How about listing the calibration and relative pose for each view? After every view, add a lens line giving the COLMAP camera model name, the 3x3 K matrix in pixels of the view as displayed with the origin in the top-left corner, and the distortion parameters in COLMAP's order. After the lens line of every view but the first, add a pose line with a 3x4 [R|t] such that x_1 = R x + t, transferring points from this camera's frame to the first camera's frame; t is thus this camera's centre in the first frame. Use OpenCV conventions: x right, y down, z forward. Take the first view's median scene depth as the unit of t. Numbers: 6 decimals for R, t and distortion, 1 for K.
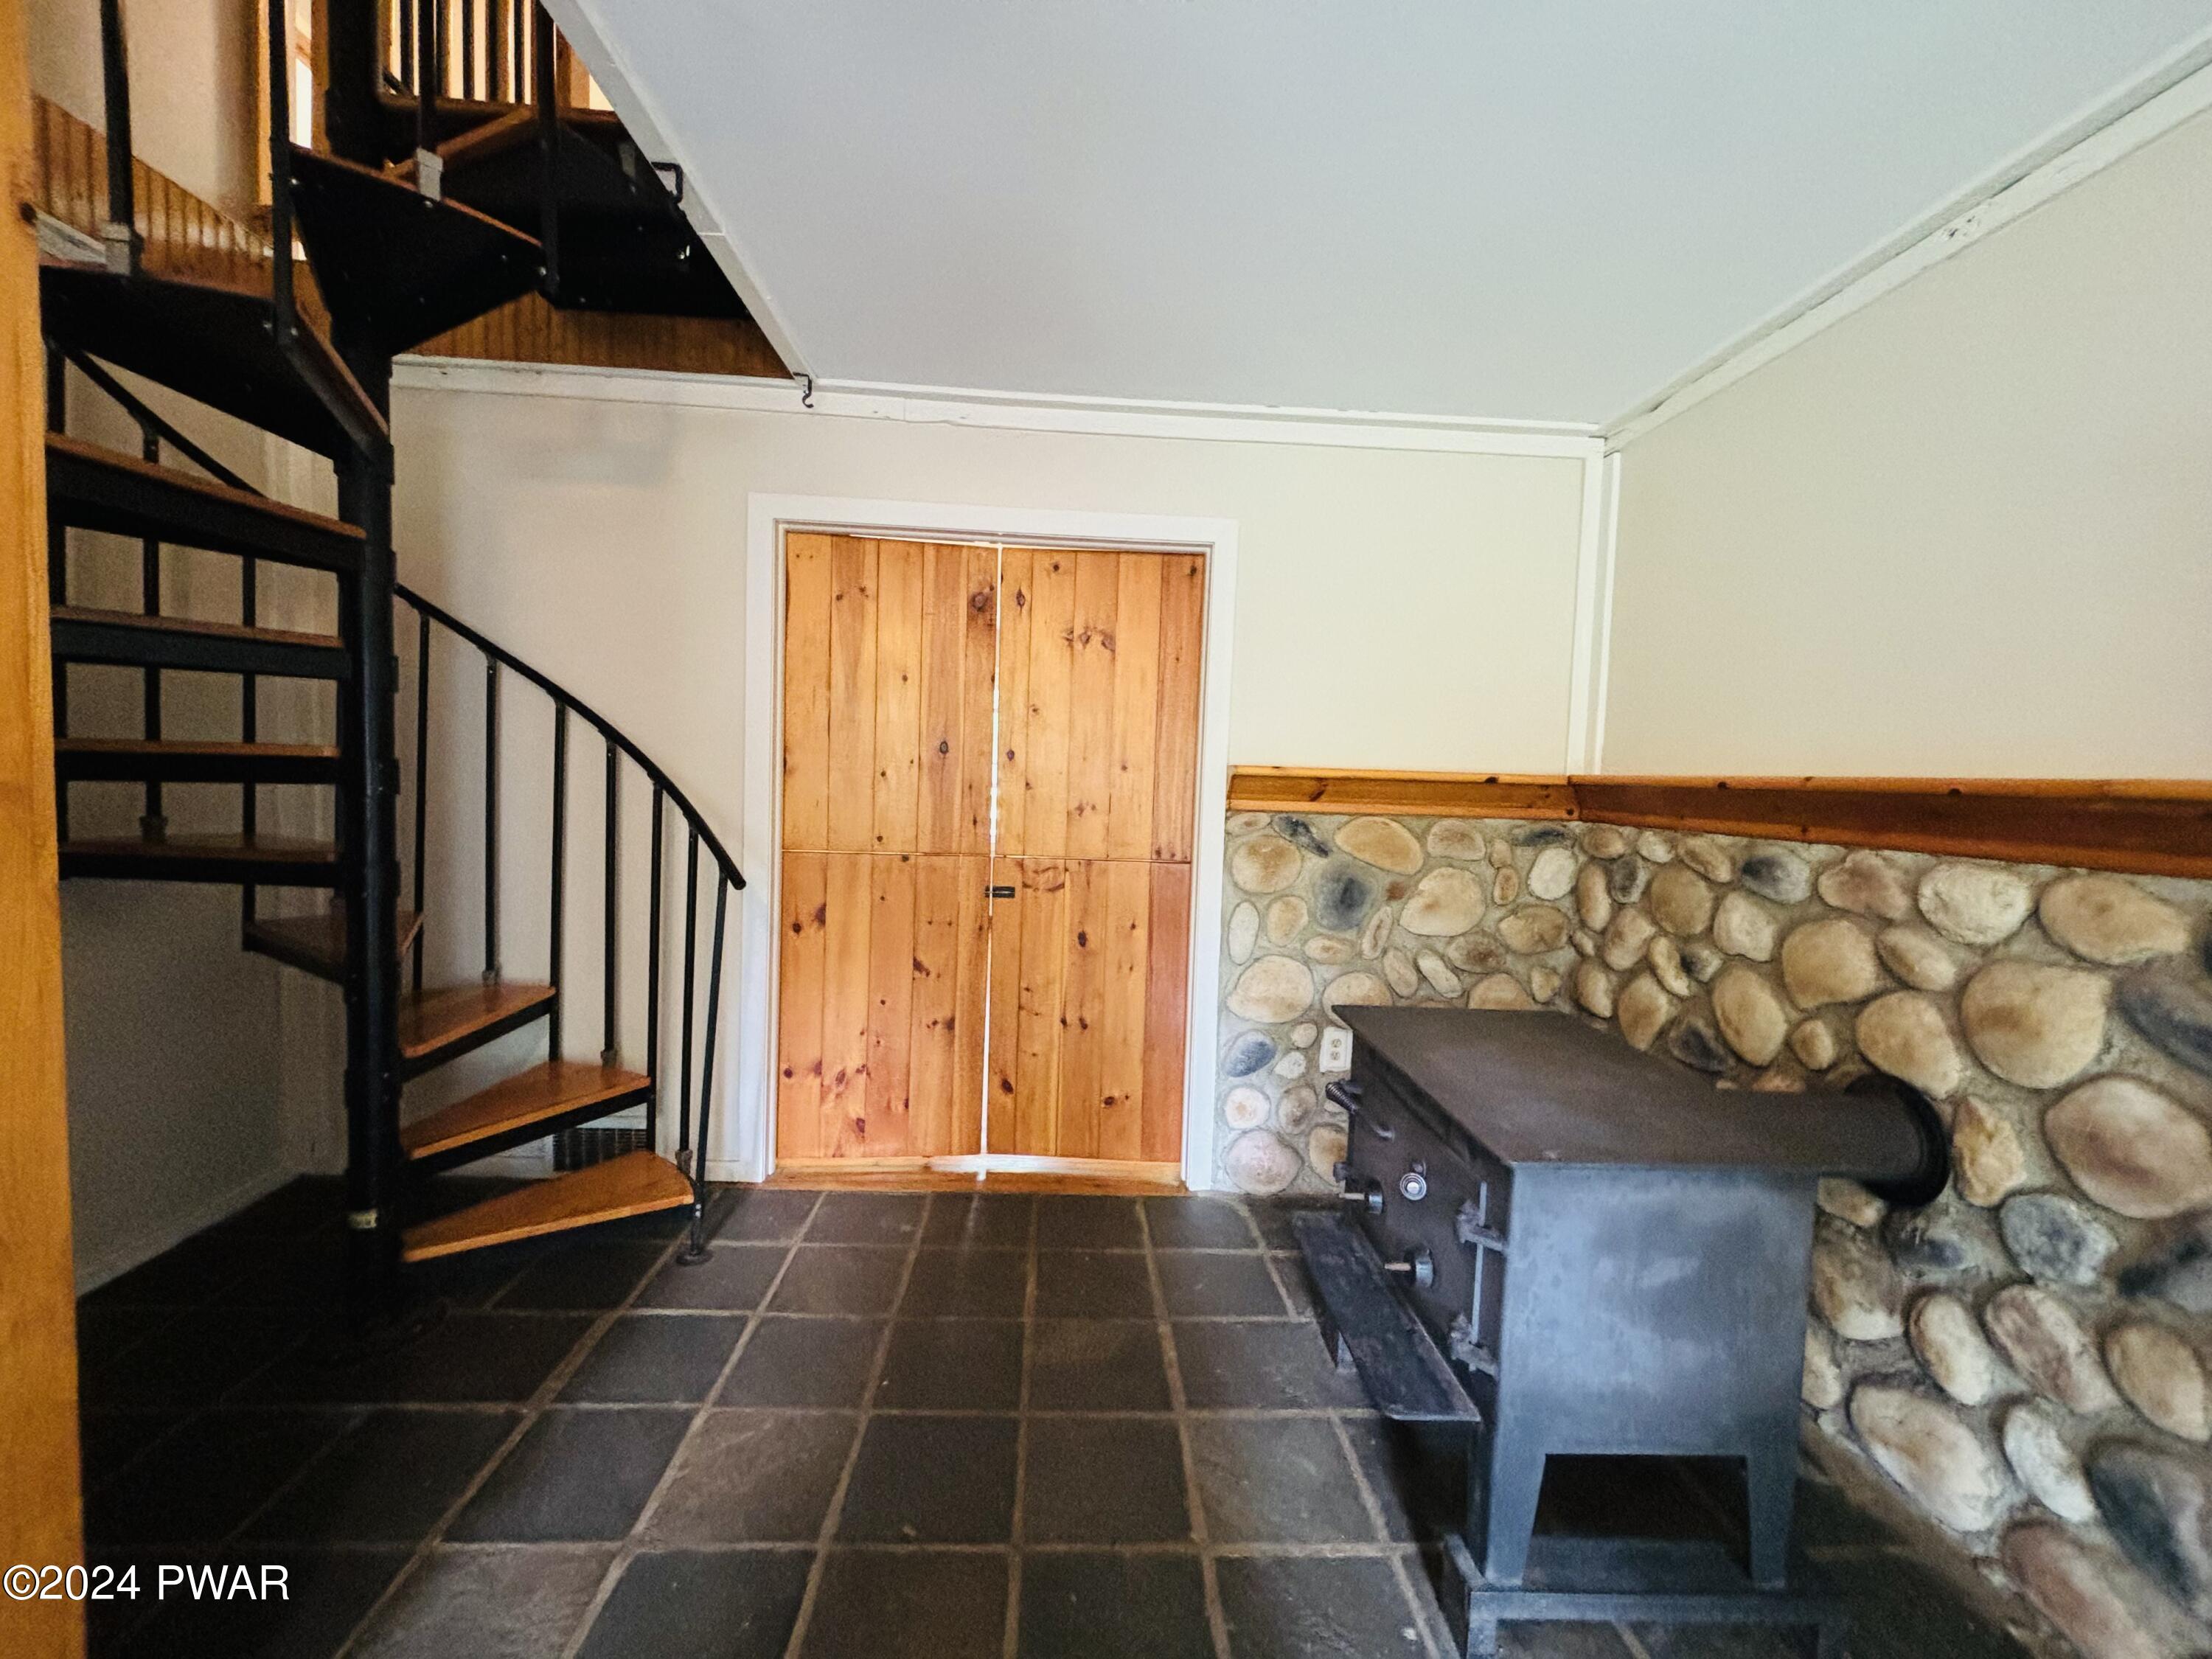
lens RADIAL K [[890.6, 0, 1100.7], [0, 890.6, 821.9], [0, 0, 1]] dist [0.017676, -0.000358]
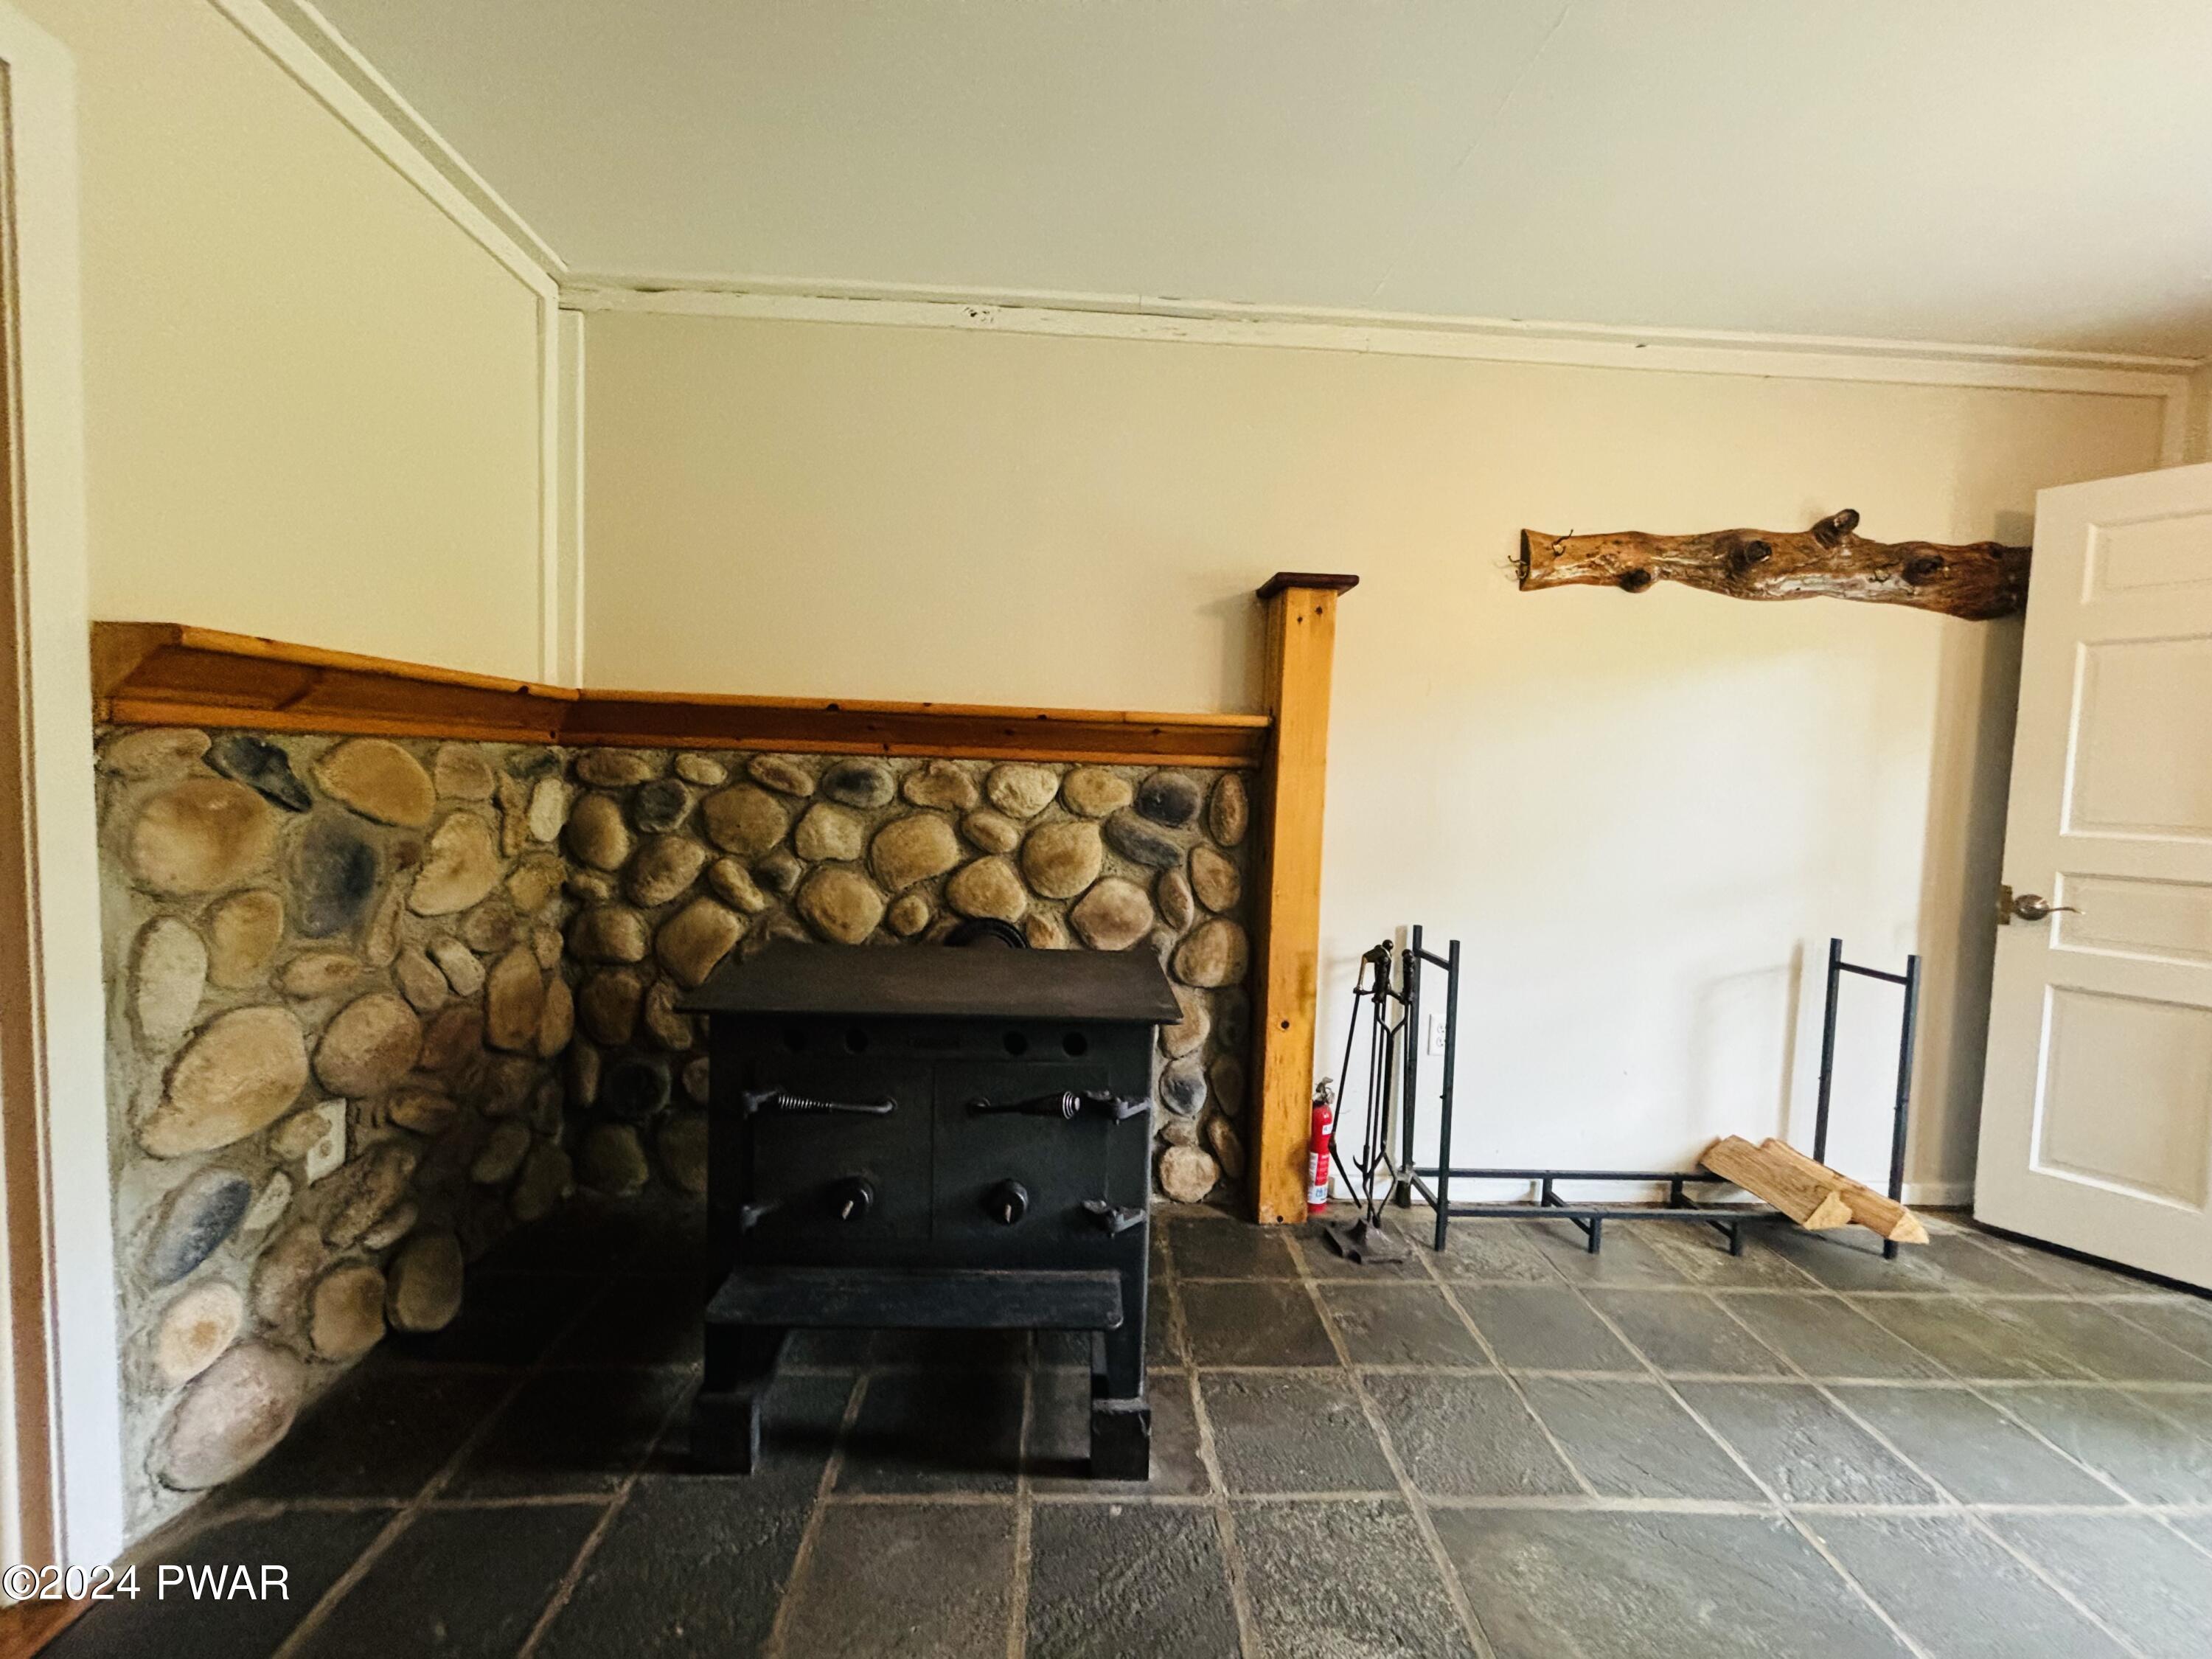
lens RADIAL K [[890.6, 0, 1100.7], [0, 890.6, 821.9], [0, 0, 1]] dist [0.017676, -0.000358]
pose [[0.014458, -0.090078, 0.995830, -0.345299], [0.022135, 0.995719, 0.089747, 0.006958], [-0.999650, 0.020746, 0.016390, 0.548606]]
